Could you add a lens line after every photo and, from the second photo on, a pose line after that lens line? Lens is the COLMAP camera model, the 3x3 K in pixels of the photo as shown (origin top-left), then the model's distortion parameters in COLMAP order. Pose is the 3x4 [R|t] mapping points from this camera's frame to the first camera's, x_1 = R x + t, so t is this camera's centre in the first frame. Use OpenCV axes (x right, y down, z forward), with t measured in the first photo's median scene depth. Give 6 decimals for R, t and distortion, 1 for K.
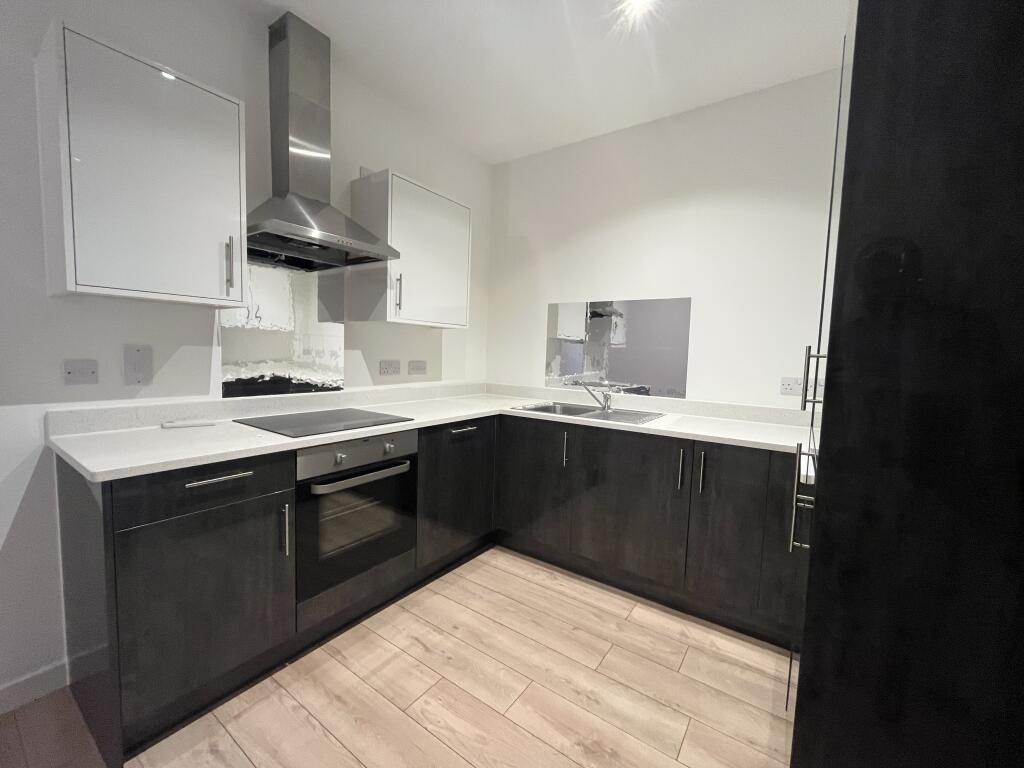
lens RADIAL K [[416.4, 0, 513.3], [0, 416.4, 381.8], [0, 0, 1]] dist [-0.000783, -0.000284]
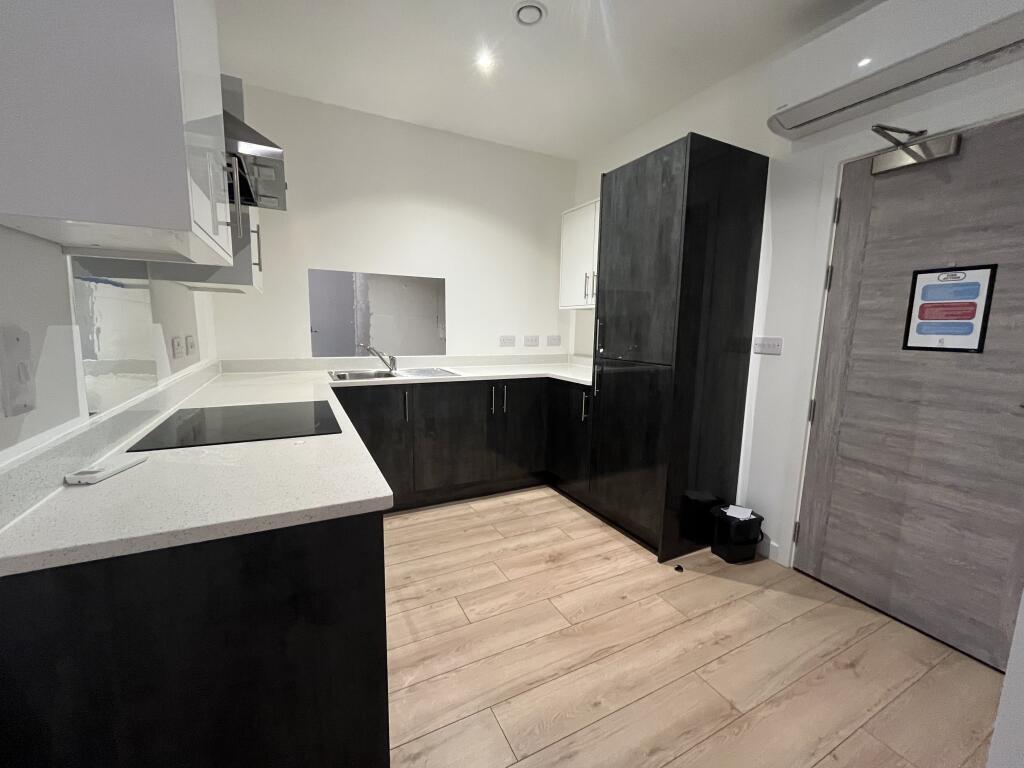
lens RADIAL K [[416.4, 0, 509.6], [0, 416.4, 383.9], [0, 0, 1]] dist [-0.000783, -0.000284]
pose [[0.461709, -0.139646, 0.875970, -0.979878], [0.047605, 0.990008, 0.132734, -0.053000], [-0.885753, -0.019584, 0.463743, 0.283221]]
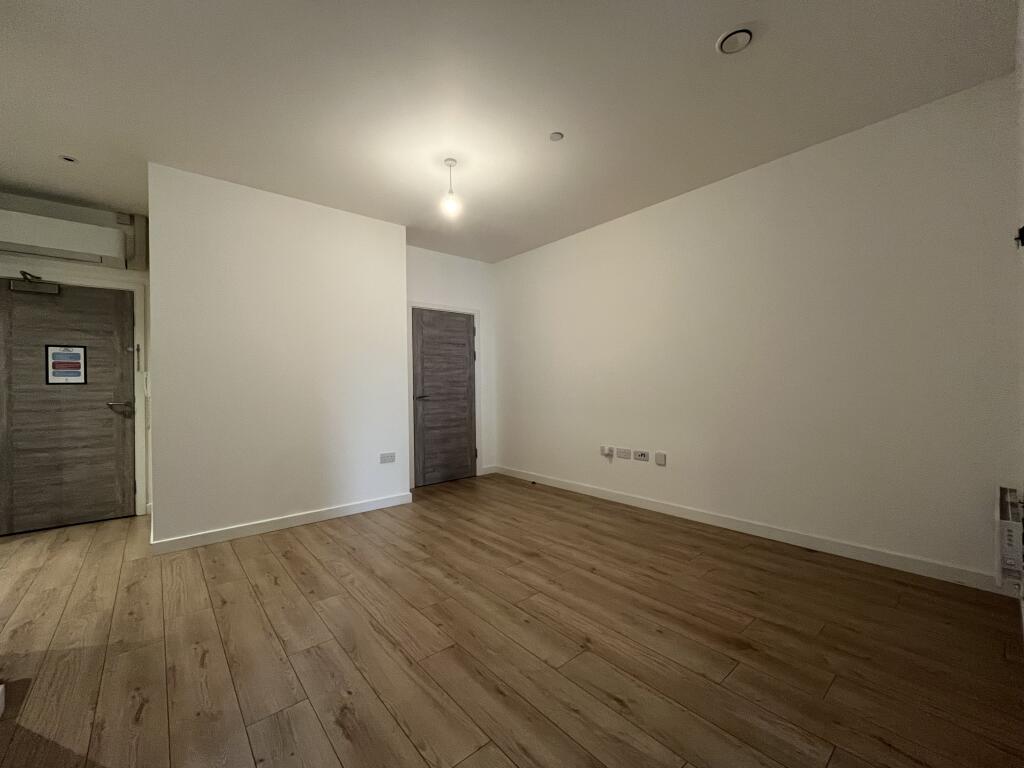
lens RADIAL K [[416.4, 0, 509.9], [0, 416.4, 383.6], [0, 0, 1]] dist [-0.000783, -0.000284]
pose [[-0.968678, -0.022165, 0.247331, -2.355598], [-0.003358, 0.997087, 0.076200, -0.123065], [-0.248299, 0.072983, -0.965930, 1.351057]]
